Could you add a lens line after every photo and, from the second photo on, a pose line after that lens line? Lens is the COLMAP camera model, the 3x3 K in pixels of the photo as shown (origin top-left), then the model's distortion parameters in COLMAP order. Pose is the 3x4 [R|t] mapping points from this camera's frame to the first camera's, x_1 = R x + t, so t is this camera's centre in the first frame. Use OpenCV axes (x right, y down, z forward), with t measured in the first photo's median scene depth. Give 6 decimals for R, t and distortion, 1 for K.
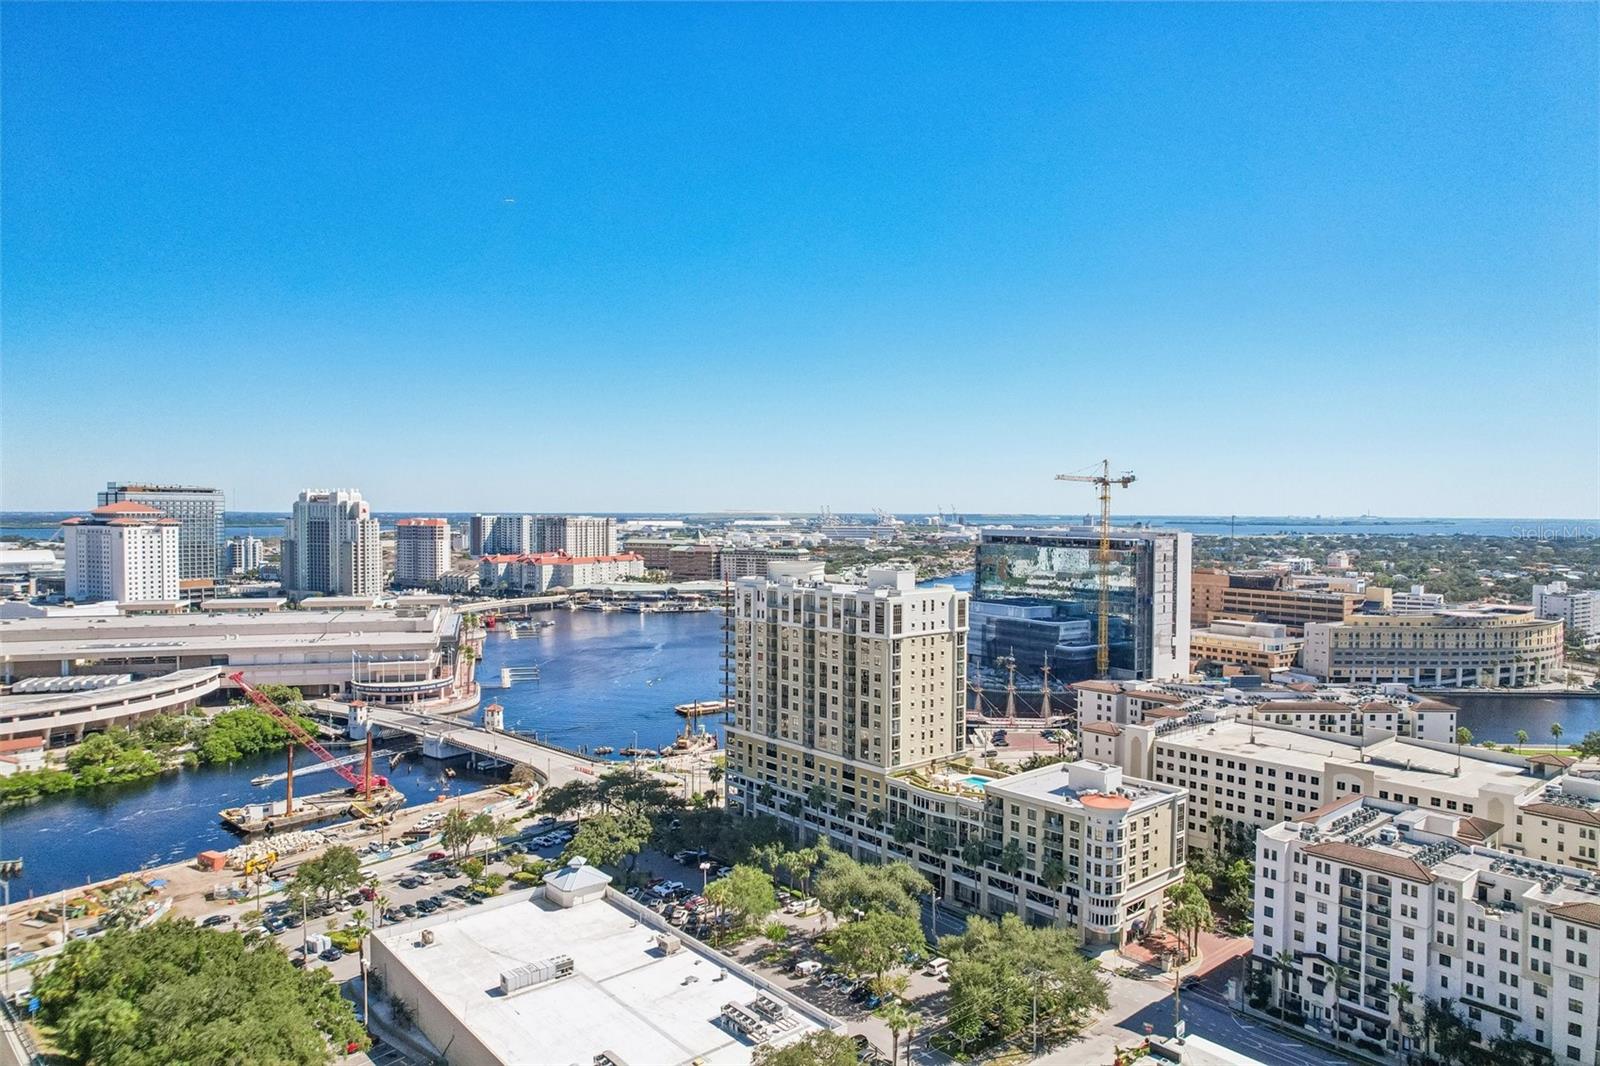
lens RADIAL K [[1021.3, 0, 799.2], [0, 1021.3, 540.3], [0, 0, 1]] dist [-0.072585, 0.063806]
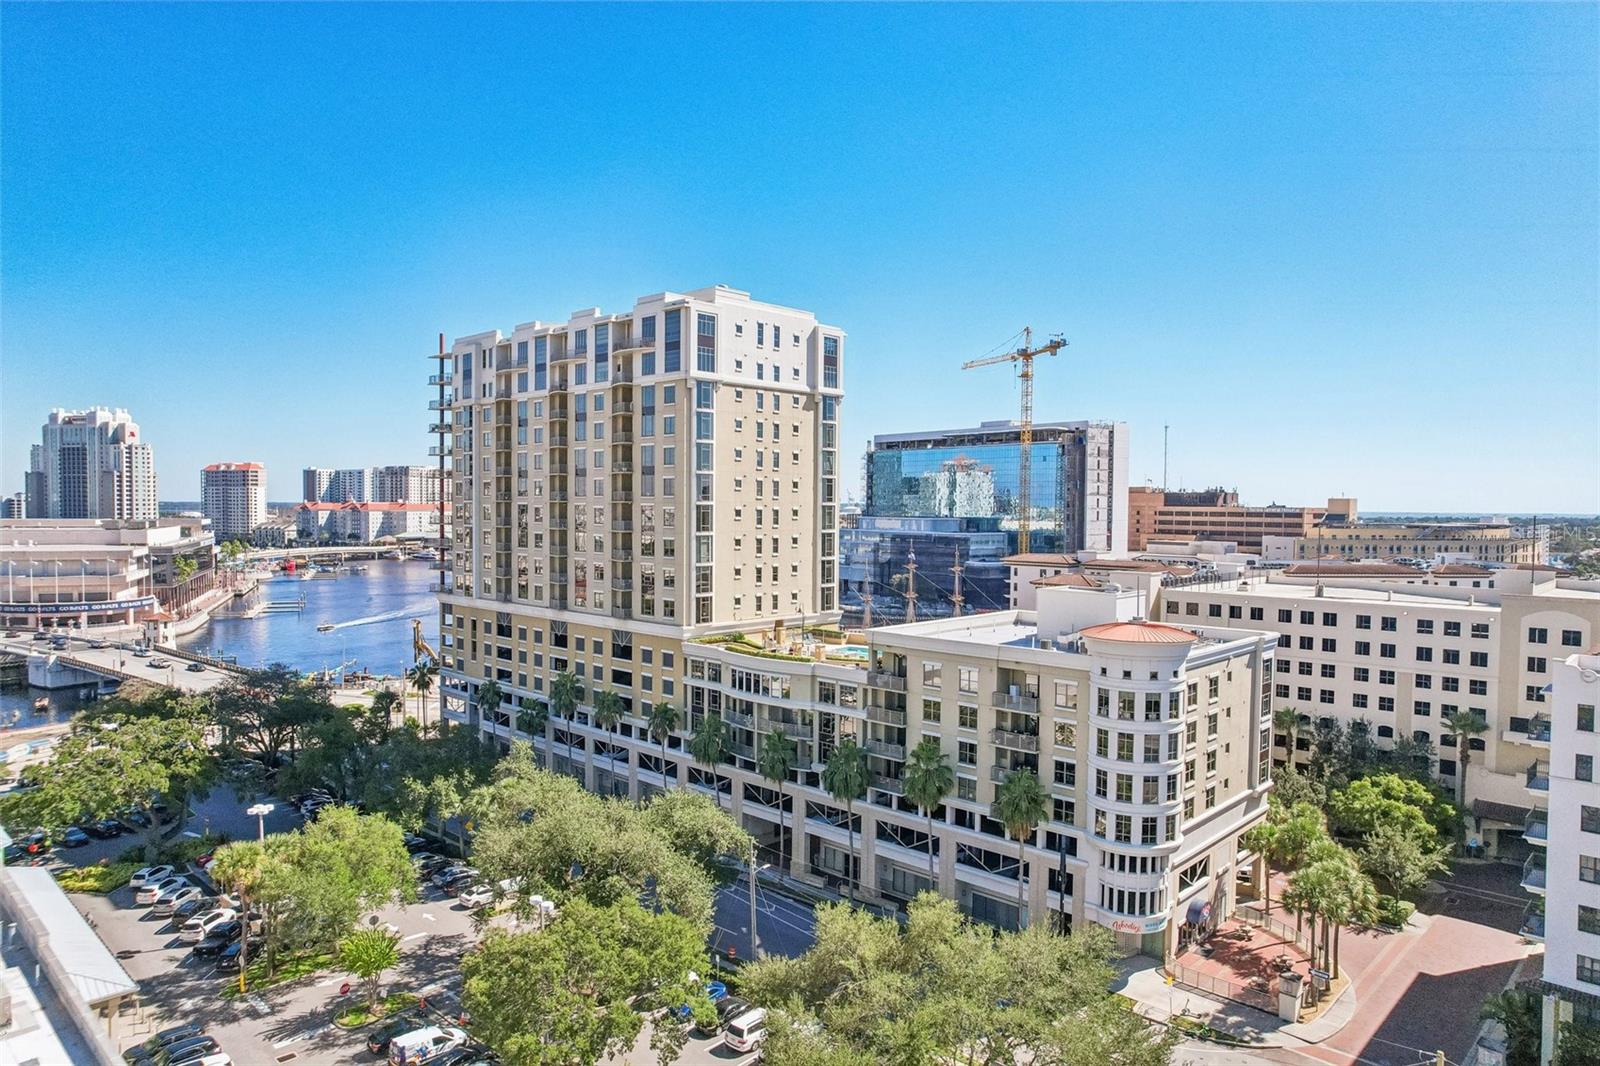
lens RADIAL K [[1021.3, 0, 799.5], [0, 1021.3, 540.5], [0, 0, 1]] dist [-0.072585, 0.063806]
pose [[0.994899, 0.000182, 0.100879, 0.086476], [-0.000867, 0.999977, 0.006746, 0.166312], [-0.100876, -0.006799, 0.994876, 0.445990]]
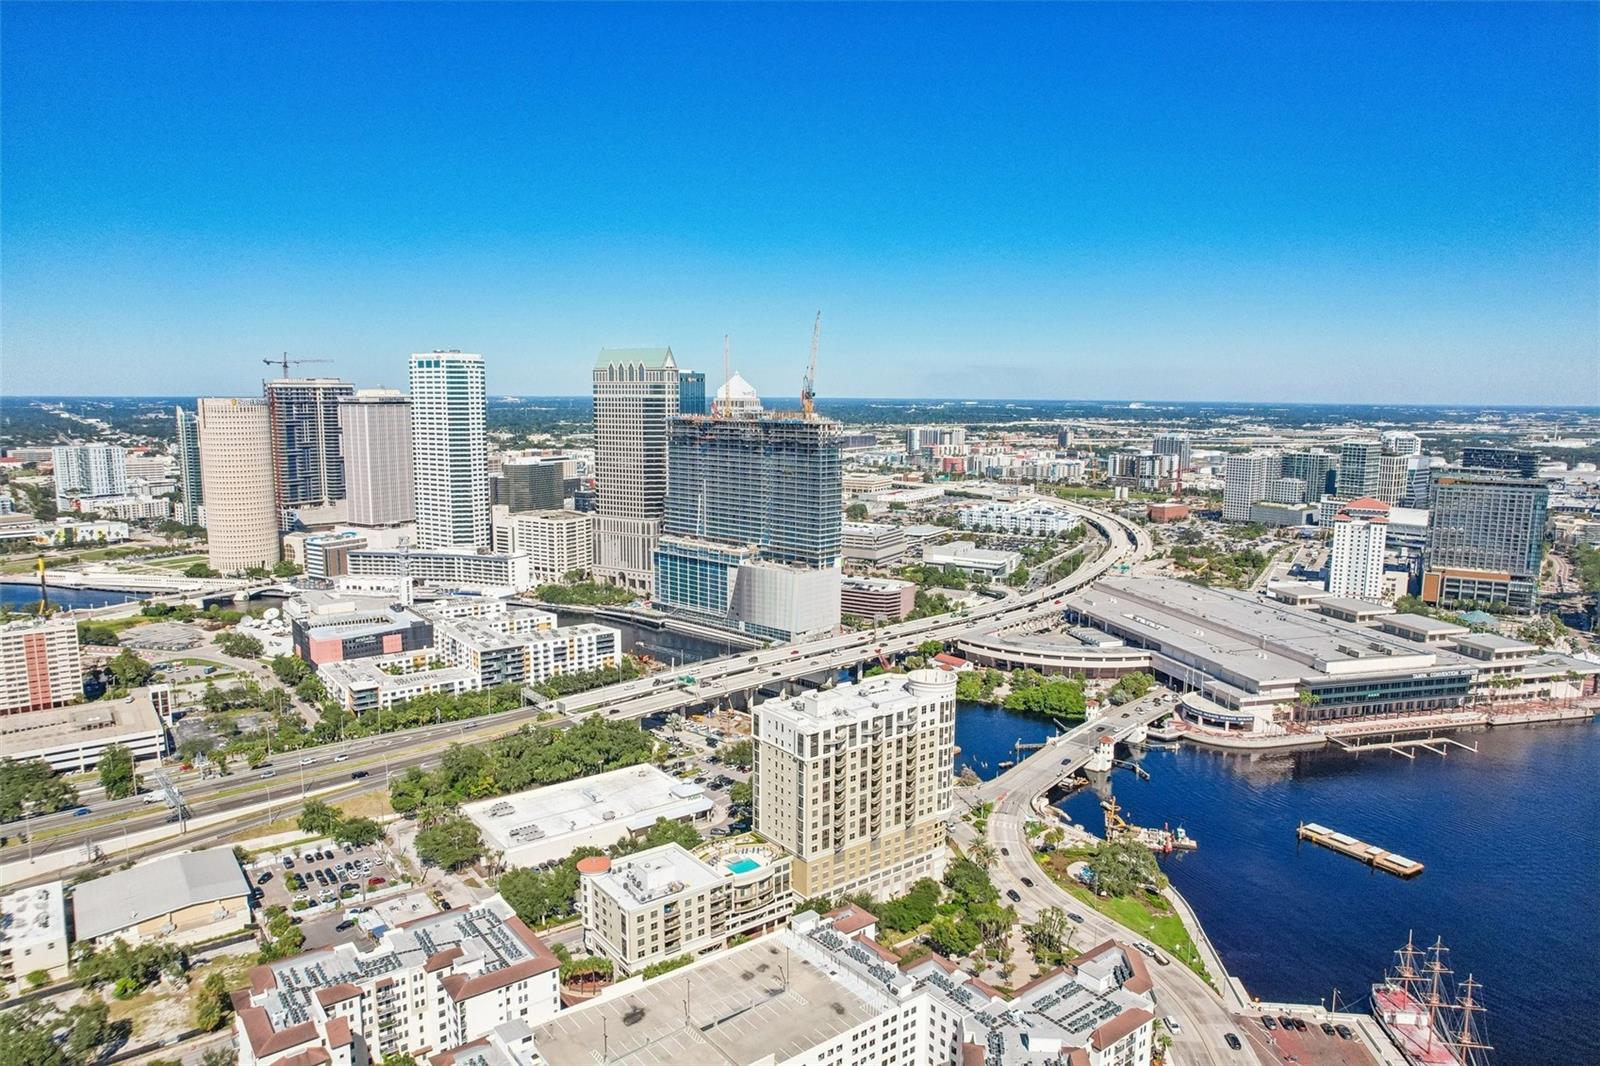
lens RADIAL K [[1021.3, 0, 798.7], [0, 1021.3, 542.2], [0, 0, 1]] dist [-0.072585, 0.063806]
pose [[-0.051455, 0.141057, -0.988663, 1.310906], [-0.036305, 0.989056, 0.143002, -0.335306], [0.998015, 0.043251, -0.045771, 1.046312]]
